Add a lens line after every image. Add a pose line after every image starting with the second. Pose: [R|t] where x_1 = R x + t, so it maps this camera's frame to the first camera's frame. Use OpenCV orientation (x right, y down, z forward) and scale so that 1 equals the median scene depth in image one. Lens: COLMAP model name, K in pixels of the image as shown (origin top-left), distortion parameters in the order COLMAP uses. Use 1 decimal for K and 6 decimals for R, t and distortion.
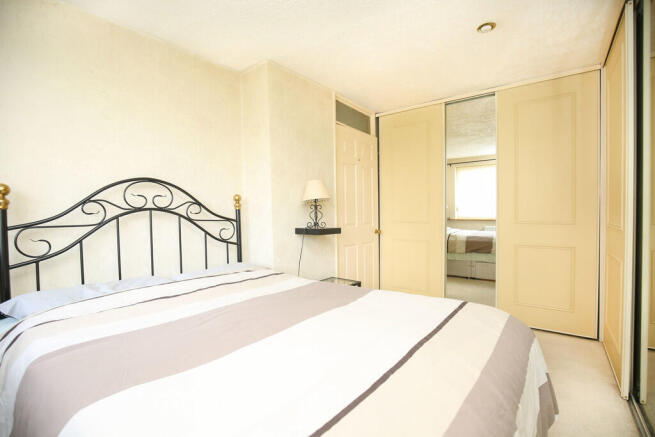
lens RADIAL K [[298.6, 0, 324.3], [0, 298.6, 220.8], [0, 0, 1]] dist [-0.002233, -0.000125]
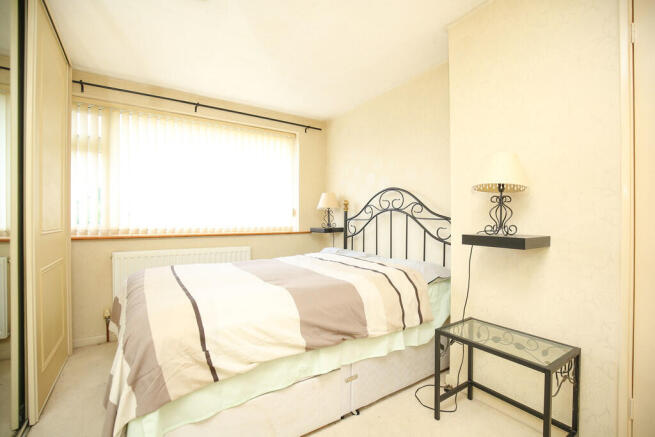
lens RADIAL K [[298.6, 0, 324.6], [0, 298.6, 217.2], [0, 0, 1]] dist [-0.002233, -0.000125]
pose [[-0.334942, 0.025258, -0.941900, 0.805481], [0.001870, 0.999657, 0.026141, -0.038911], [0.942237, 0.006994, -0.334874, 1.098939]]
